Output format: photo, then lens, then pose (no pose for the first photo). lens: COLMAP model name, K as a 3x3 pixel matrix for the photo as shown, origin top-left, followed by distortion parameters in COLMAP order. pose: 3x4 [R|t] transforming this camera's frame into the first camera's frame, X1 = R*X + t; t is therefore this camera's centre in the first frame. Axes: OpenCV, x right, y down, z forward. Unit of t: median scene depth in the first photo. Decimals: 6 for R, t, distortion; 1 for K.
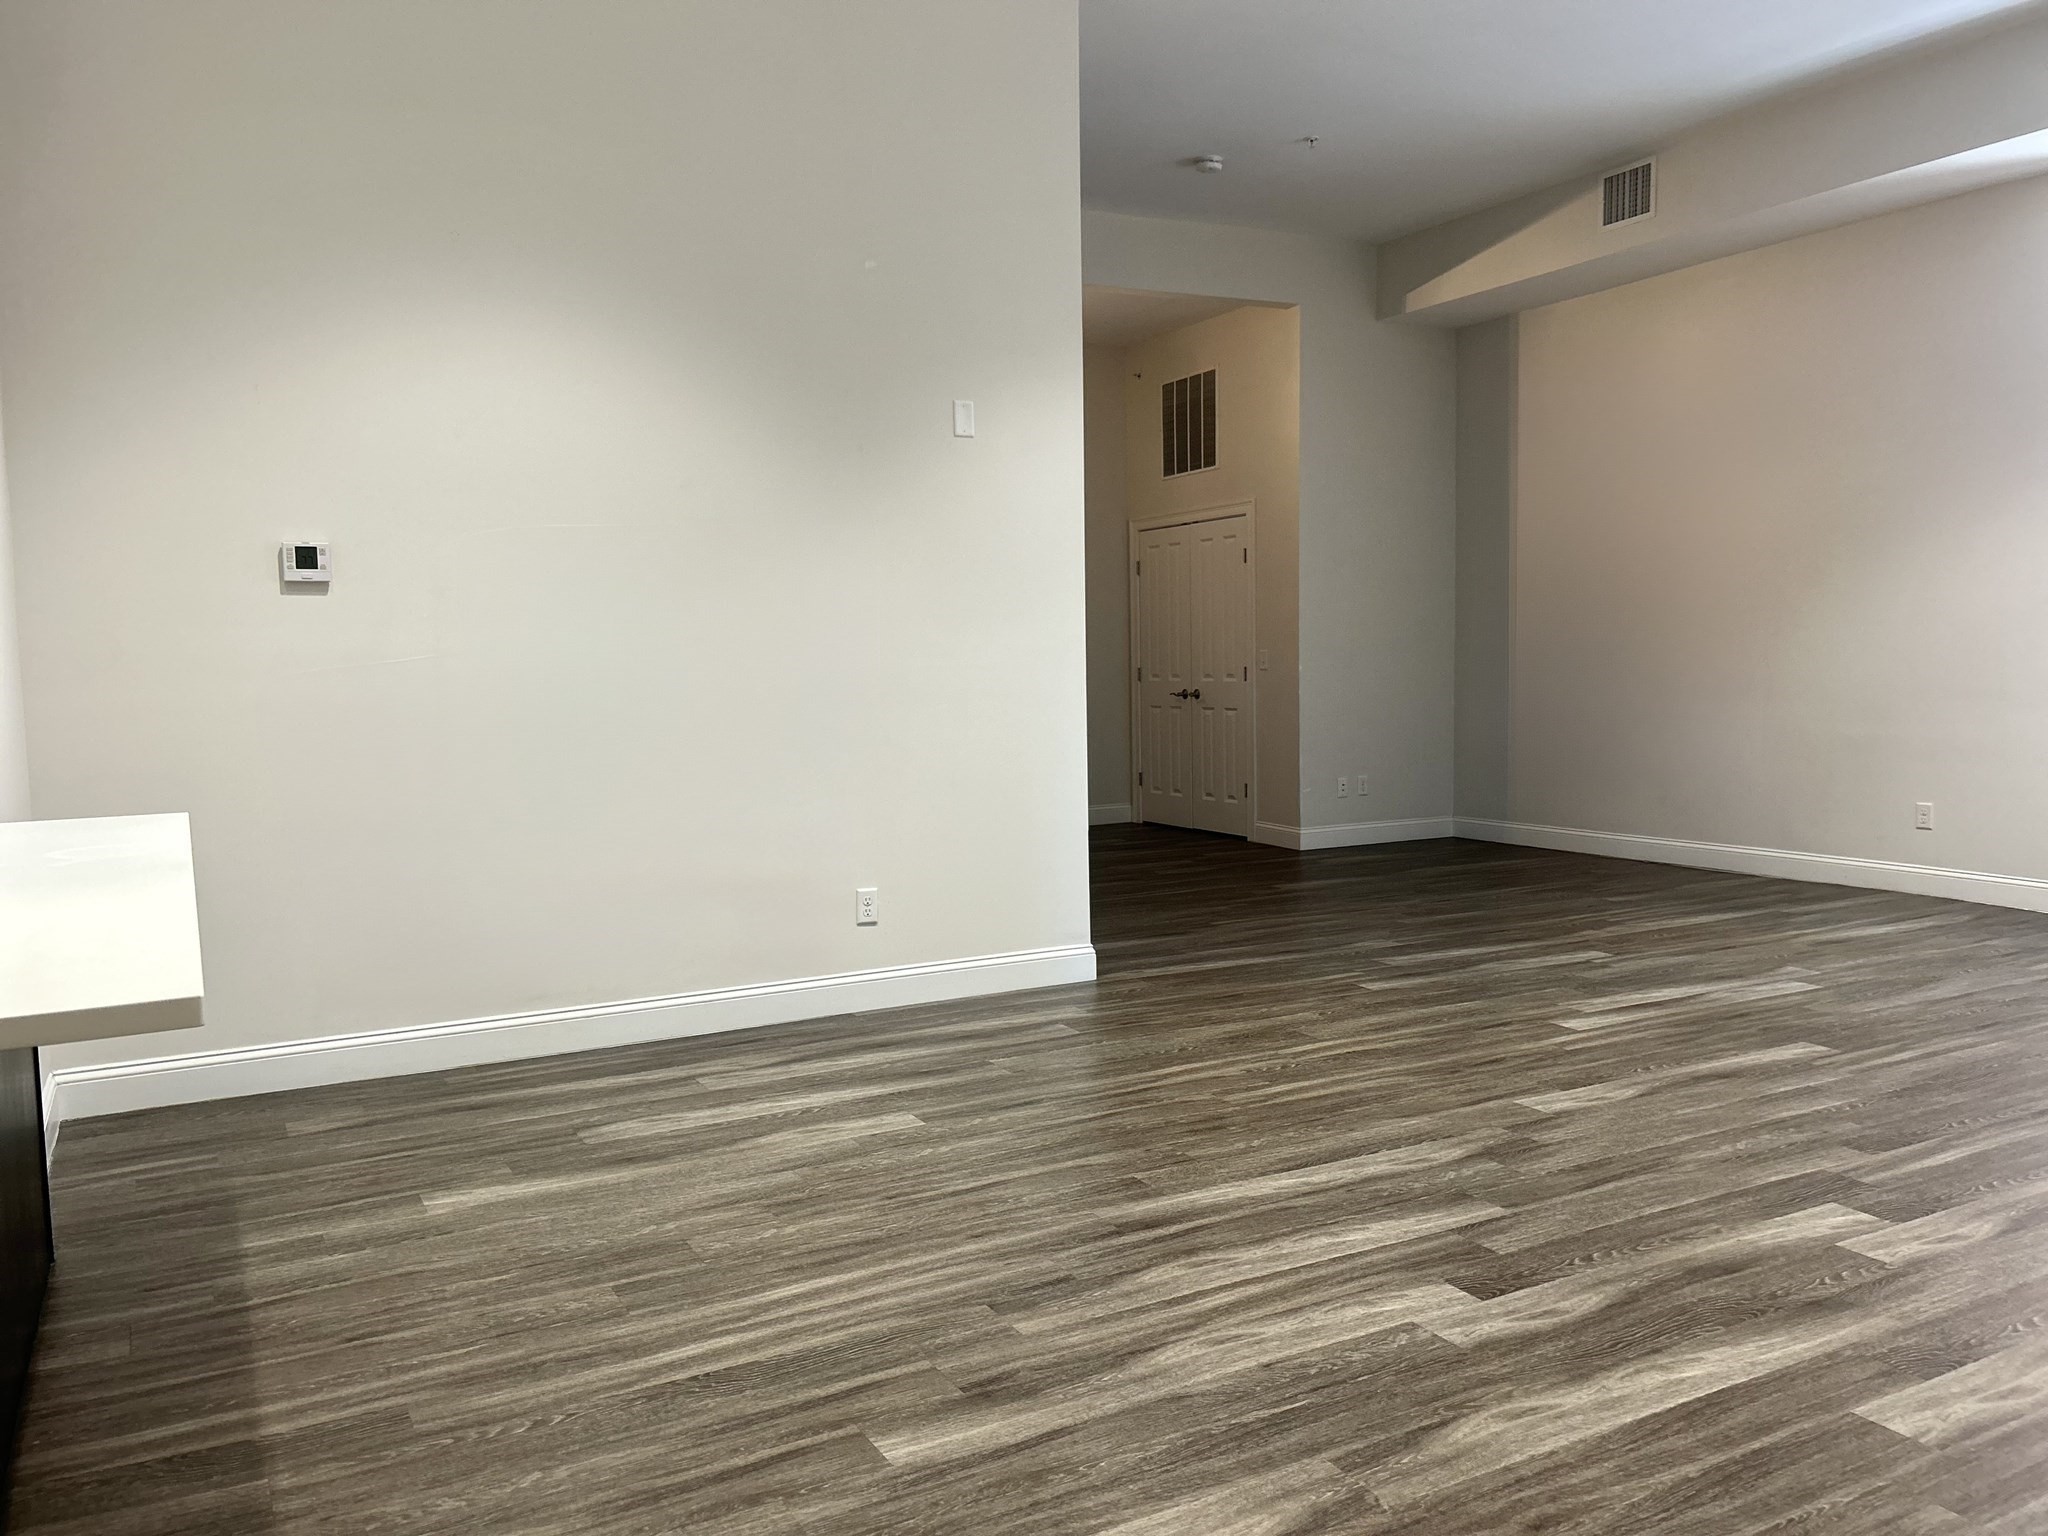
lens RADIAL K [[1538.8, 0, 1015.5], [0, 1538.8, 830.0], [0, 0, 1]] dist [0.034925, -0.060113]
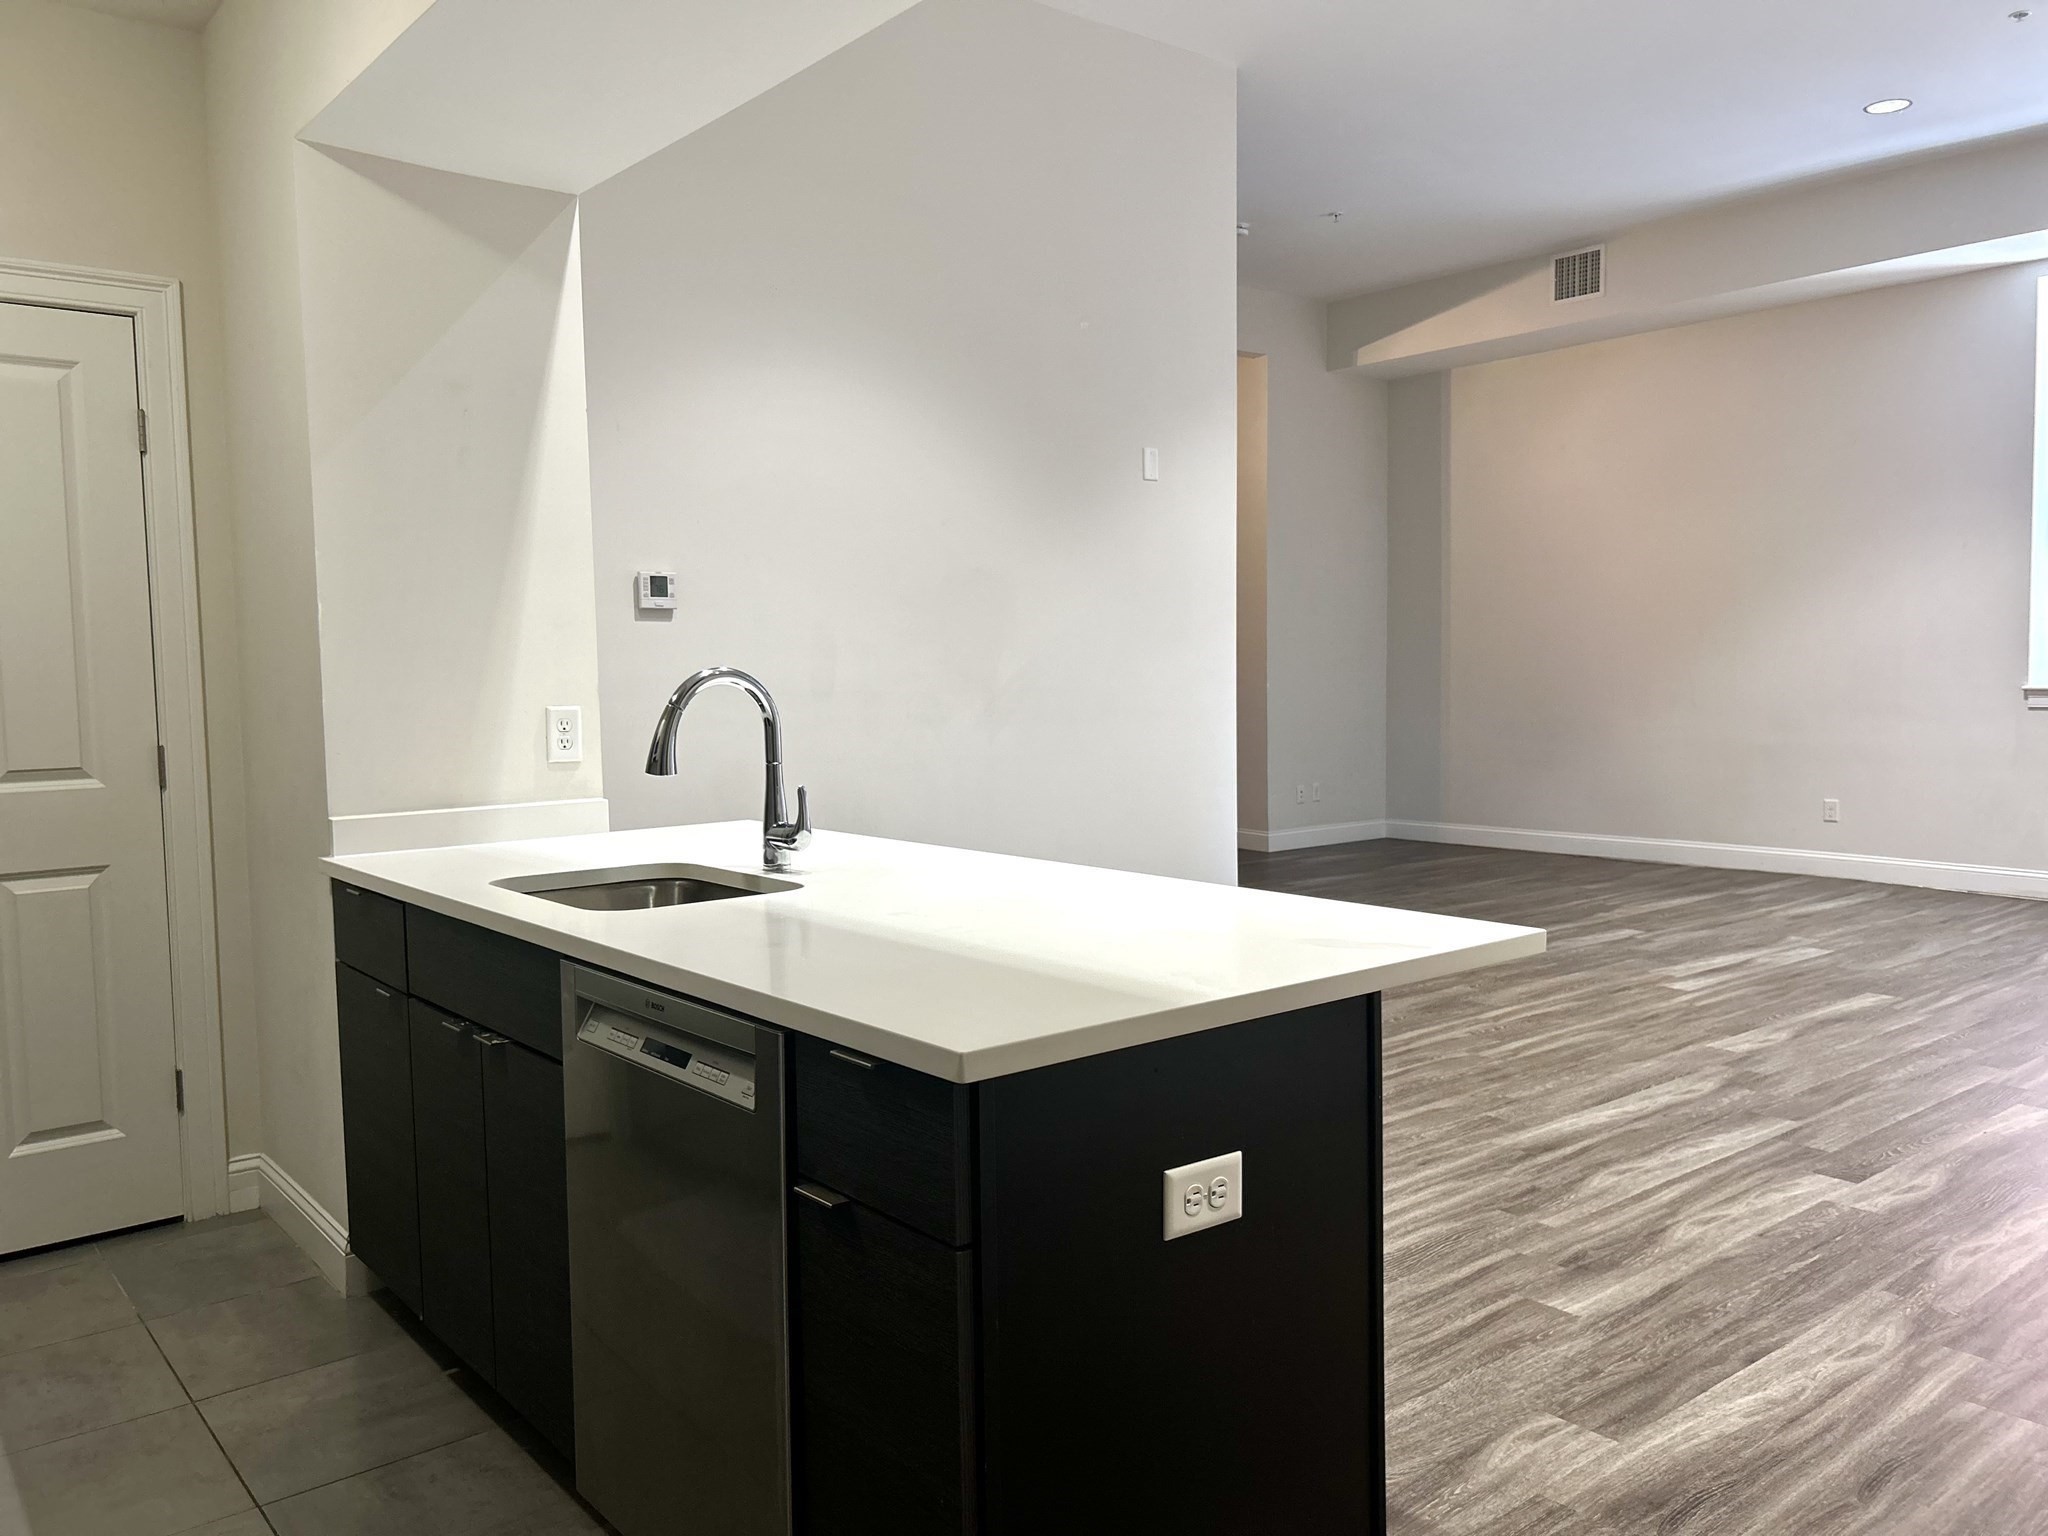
lens RADIAL K [[1568.4, 0, 1024.0], [0, 1568.4, 768.0], [0, 0, 1]] dist [0.015426, -0.004561]
pose [[0.983743, -0.013809, 0.179052, -0.457575], [0.023064, 0.998497, -0.049713, 0.011135], [-0.178096, 0.053035, 0.982583, -0.123918]]
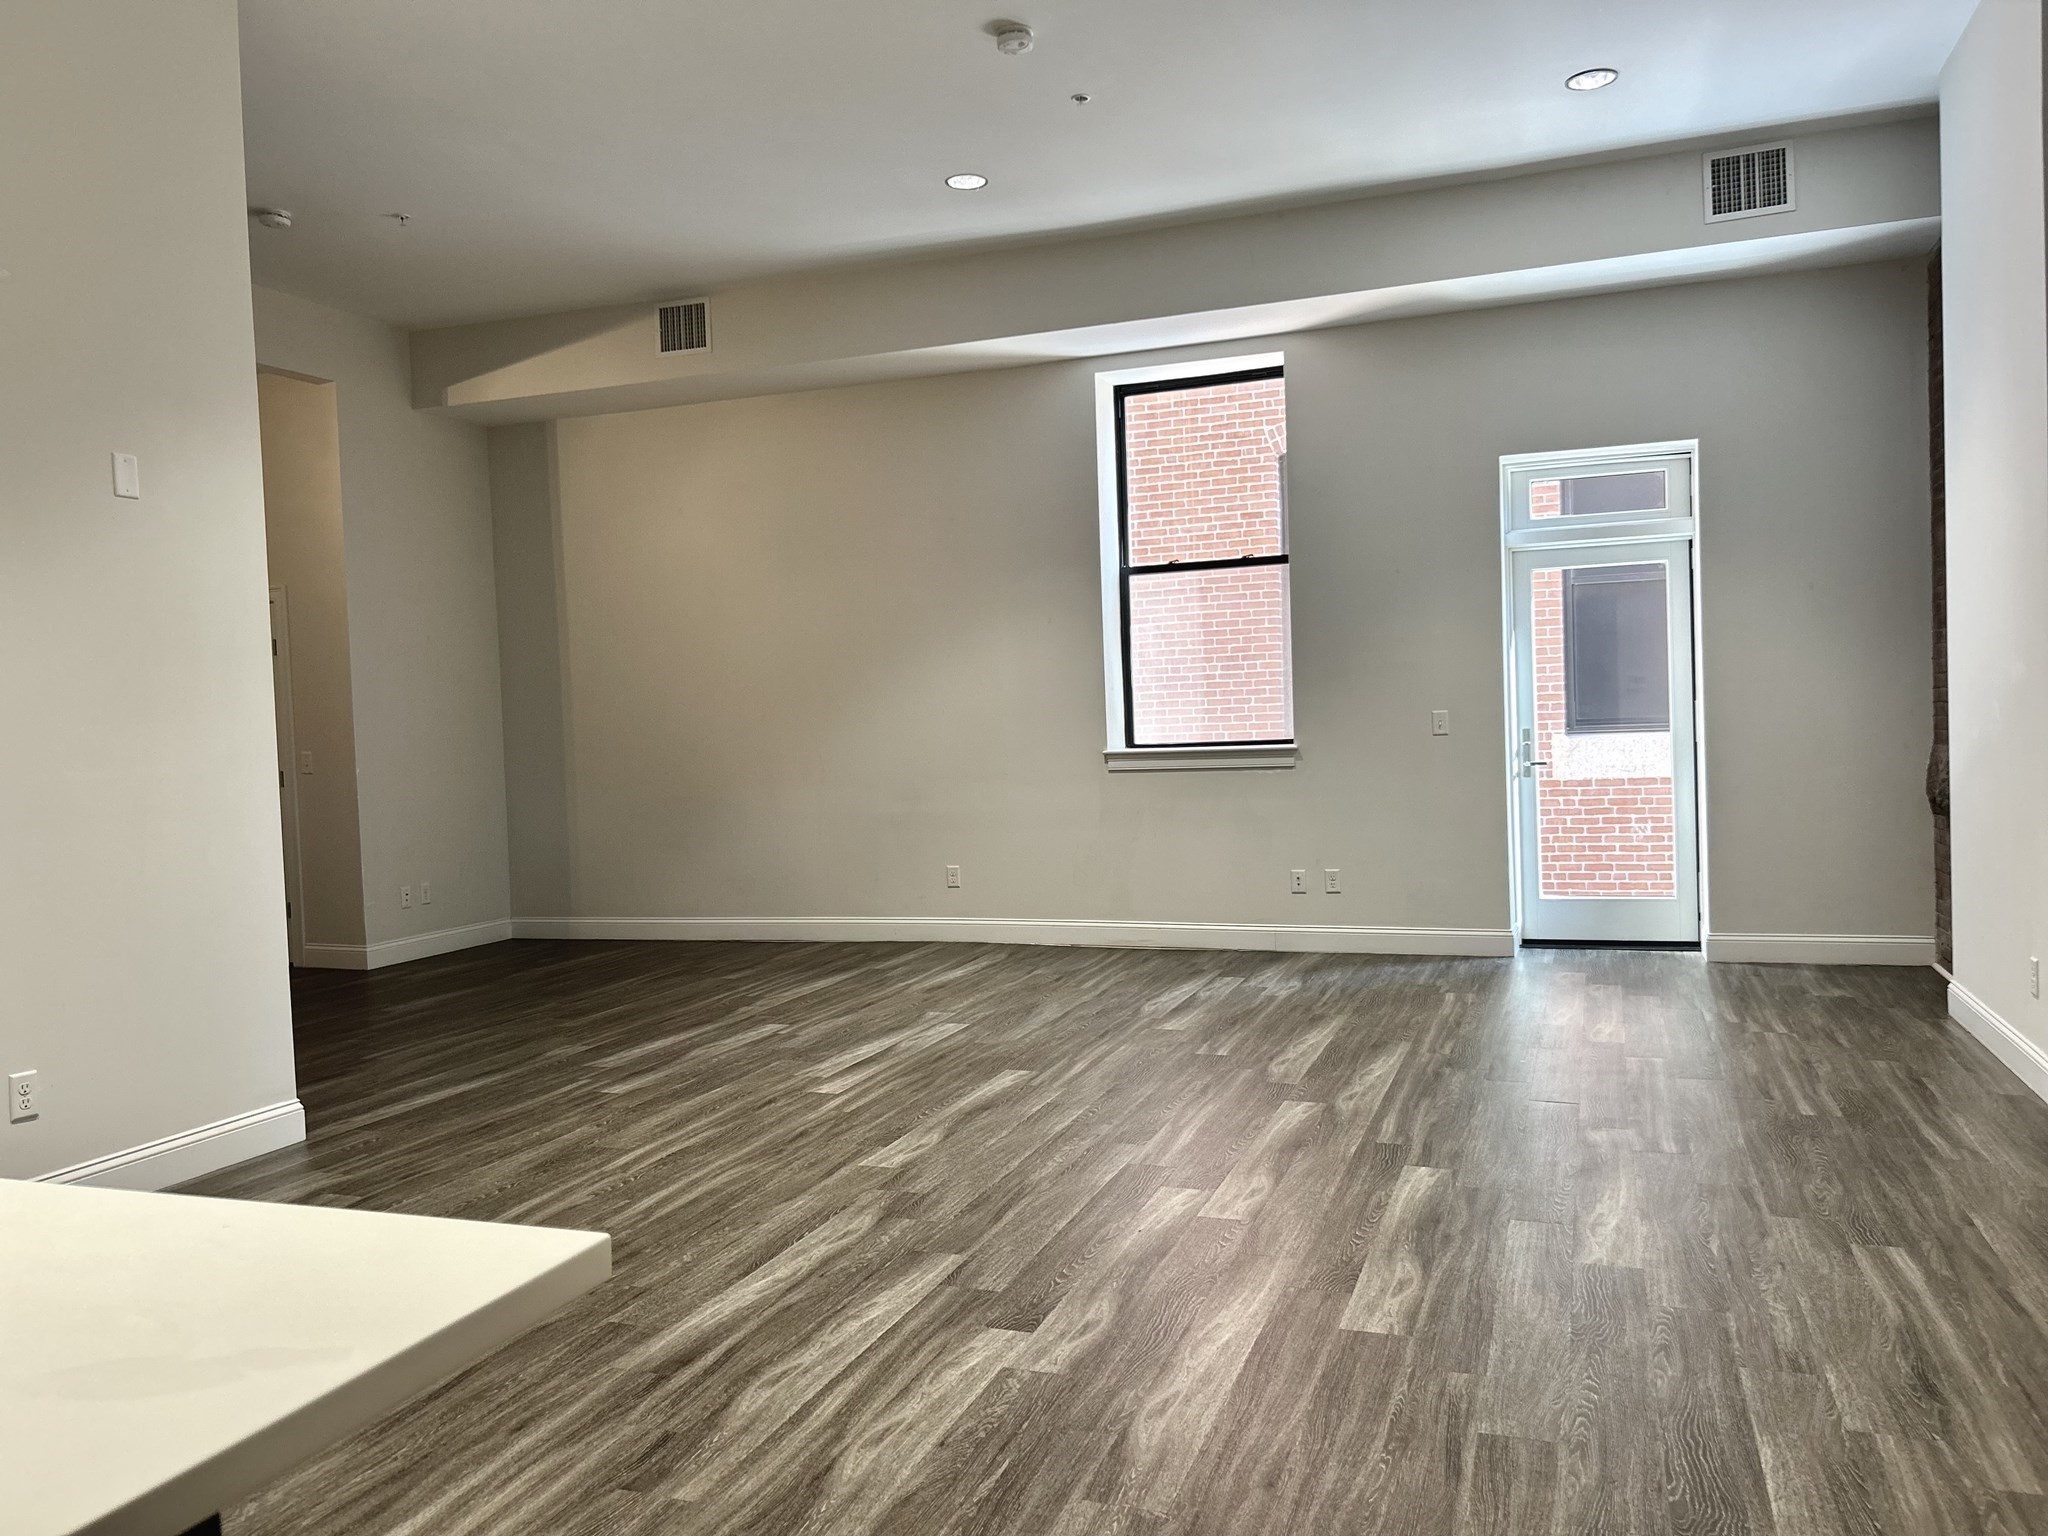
lens RADIAL K [[1568.4, 0, 1024.0], [0, 1568.4, 768.0], [0, 0, 1]] dist [0.015426, -0.004561]
pose [[0.756155, -0.035354, 0.653437, -0.316534], [0.102426, 0.992626, -0.064821, -0.013874], [-0.646327, 0.115944, 0.754200, 0.096854]]
